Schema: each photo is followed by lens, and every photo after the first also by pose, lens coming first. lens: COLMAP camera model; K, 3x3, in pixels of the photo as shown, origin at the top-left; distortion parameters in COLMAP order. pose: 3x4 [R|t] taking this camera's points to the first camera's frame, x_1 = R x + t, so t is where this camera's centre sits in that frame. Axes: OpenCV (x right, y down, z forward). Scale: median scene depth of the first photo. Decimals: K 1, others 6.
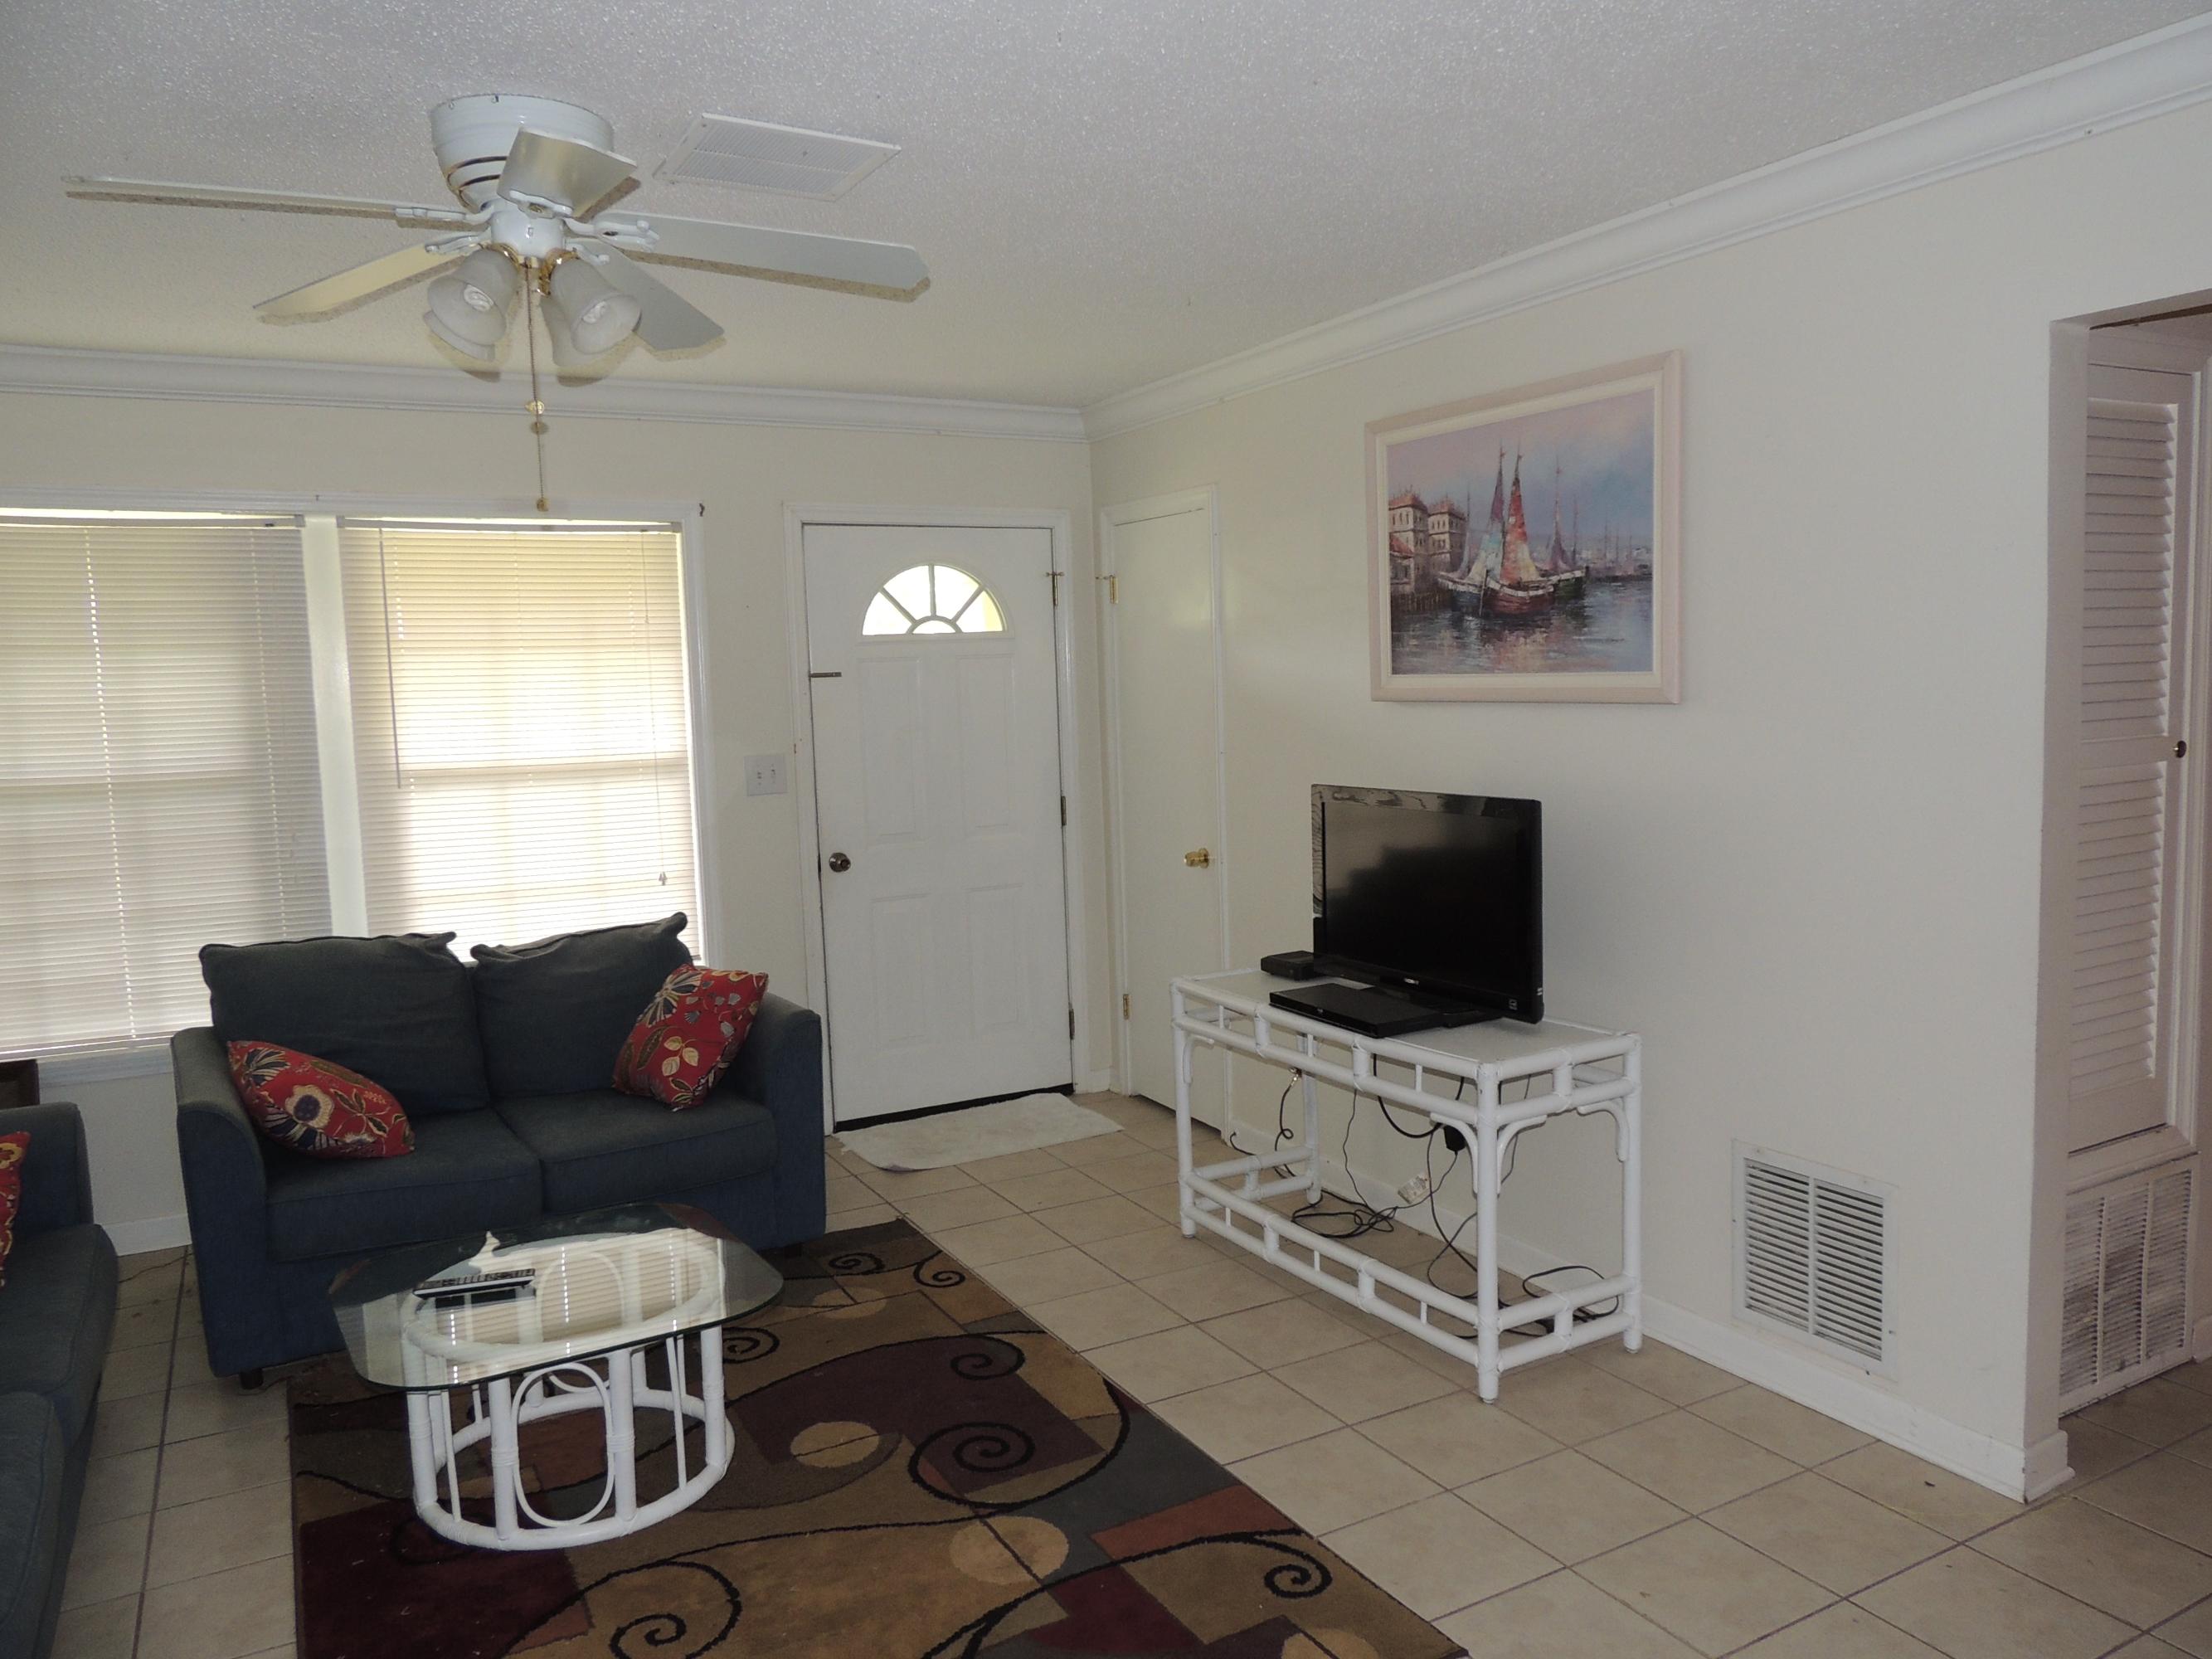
lens RADIAL K [[1566.4, 0, 1104.3], [0, 1566.4, 823.6], [0, 0, 1]] dist [-0.012238, -0.003062]
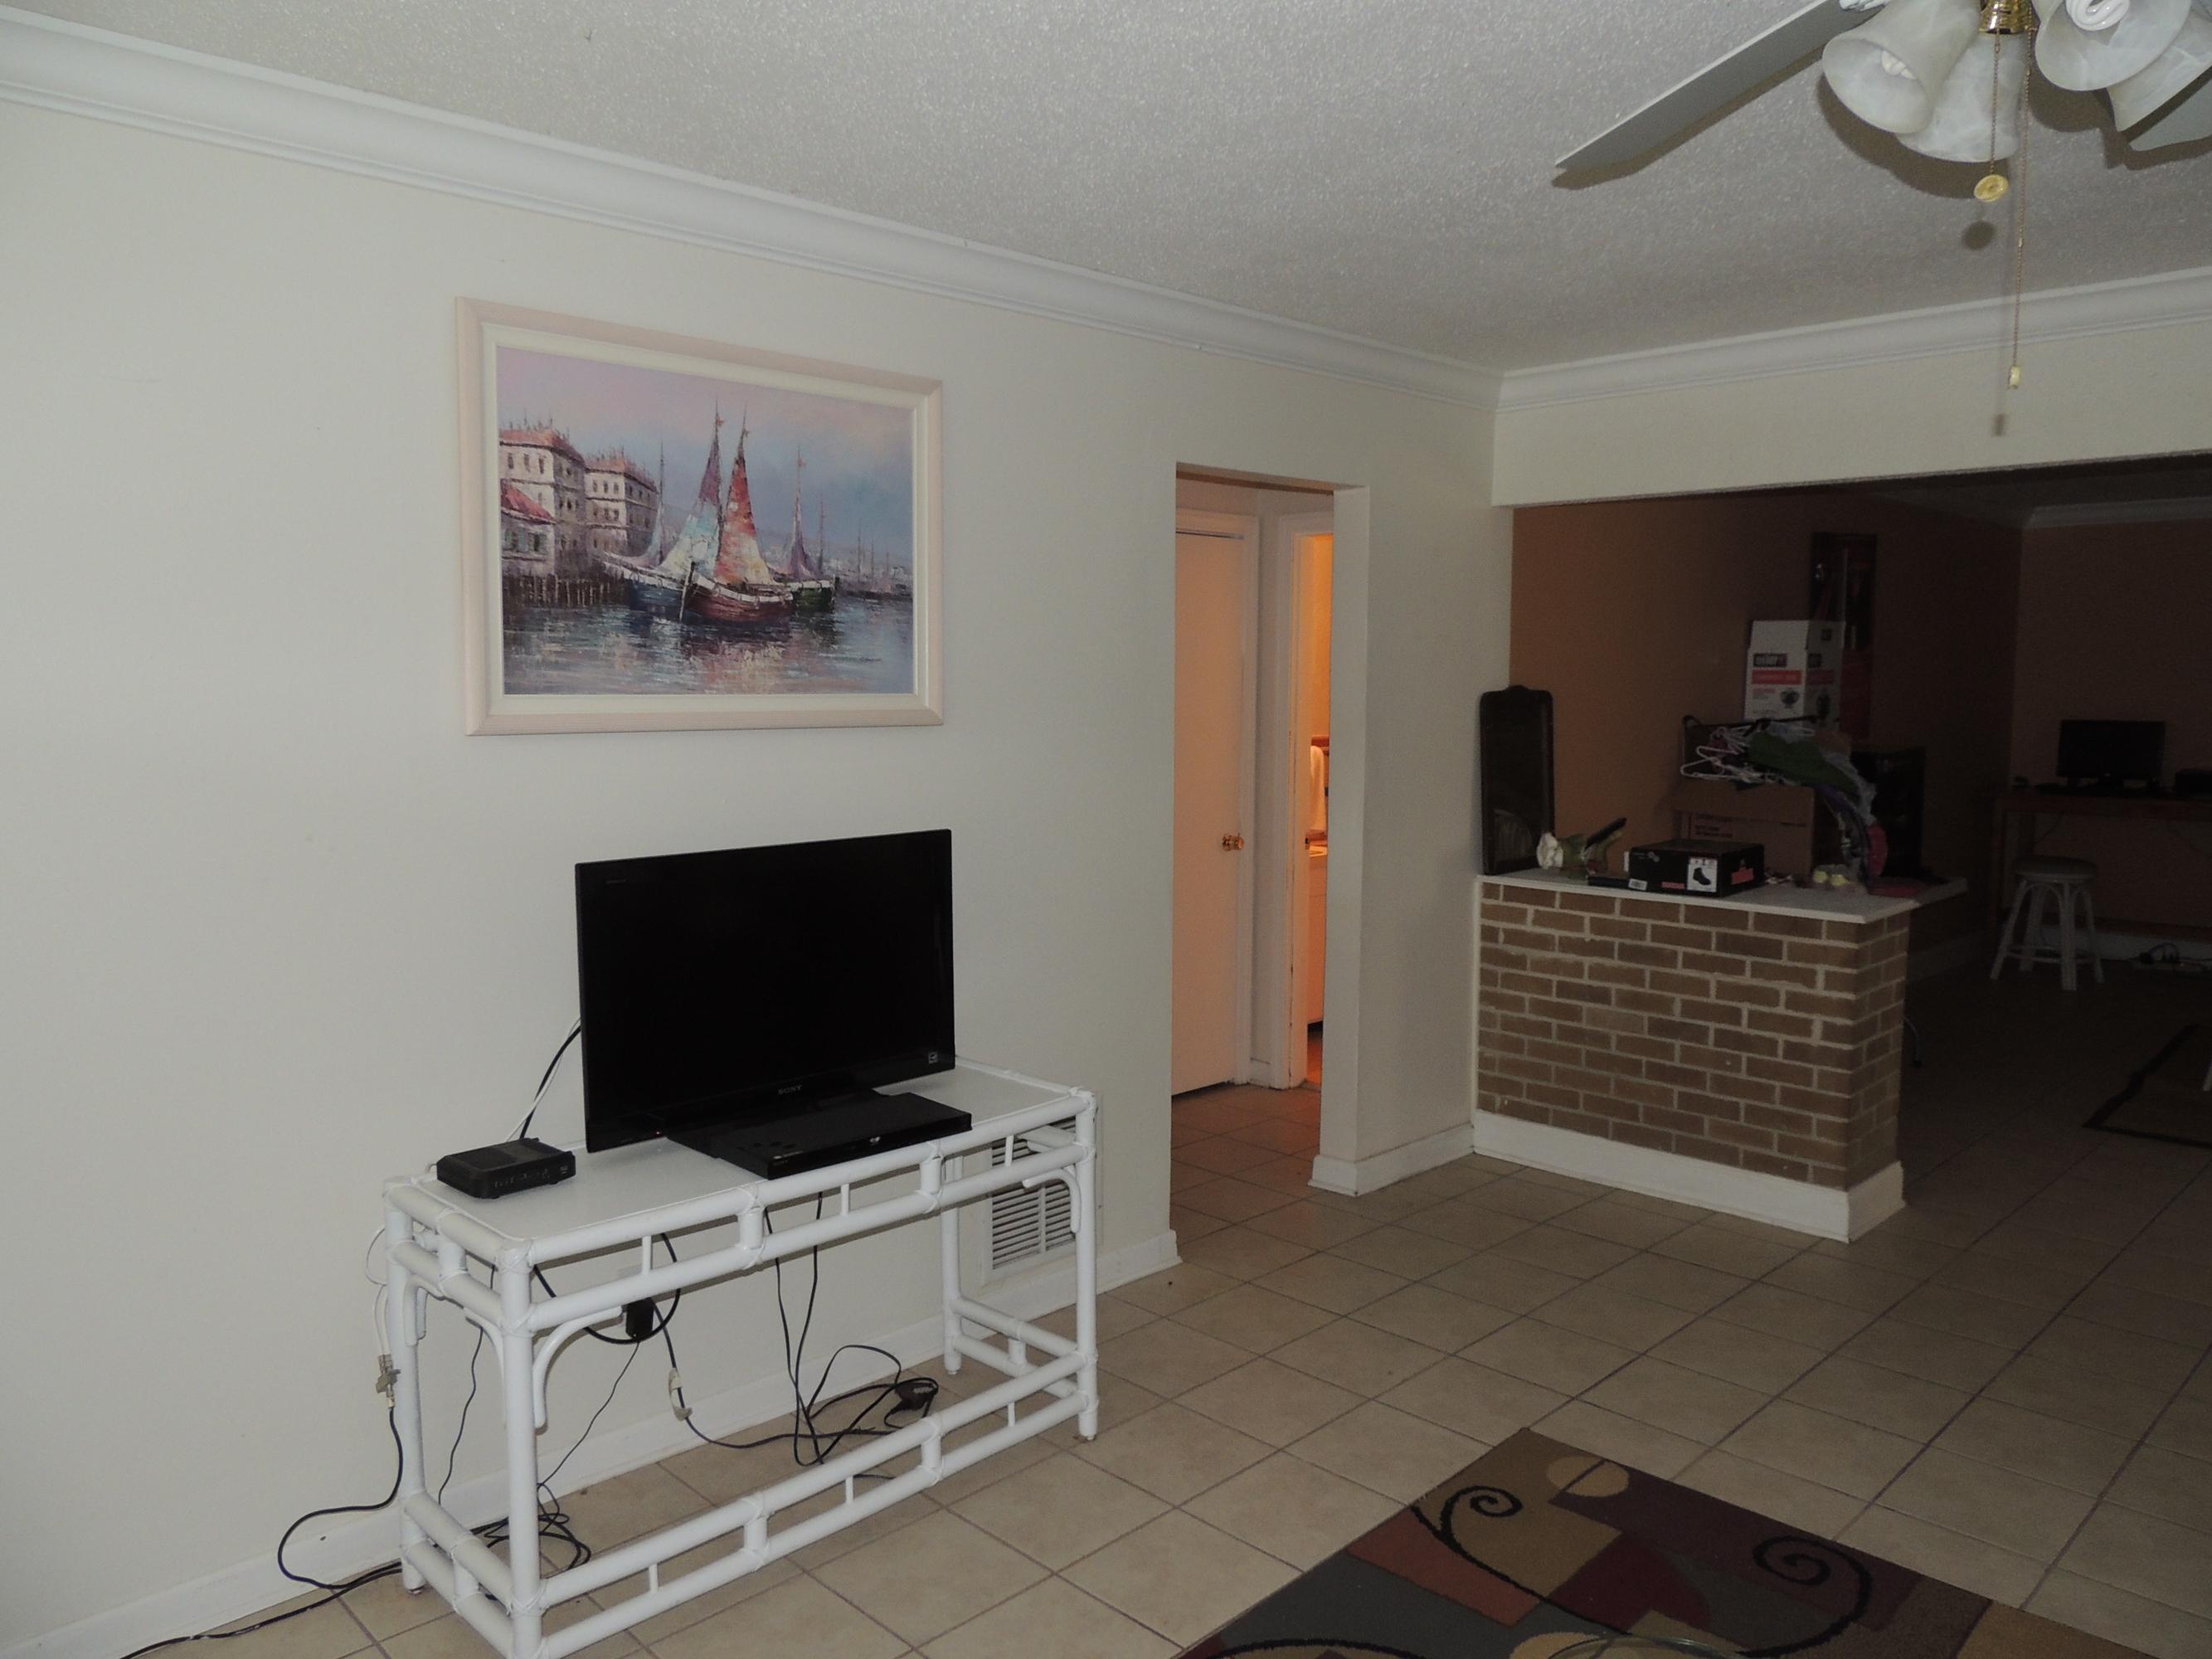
lens RADIAL K [[1566.4, 0, 1105.6], [0, 1566.4, 838.6], [0, 0, 1]] dist [-0.012238, -0.003062]
pose [[-0.276111, -0.061144, 0.959179, -0.581305], [0.104895, 0.990096, 0.093310, -0.077651], [-0.955385, 0.126377, -0.266962, 1.046721]]
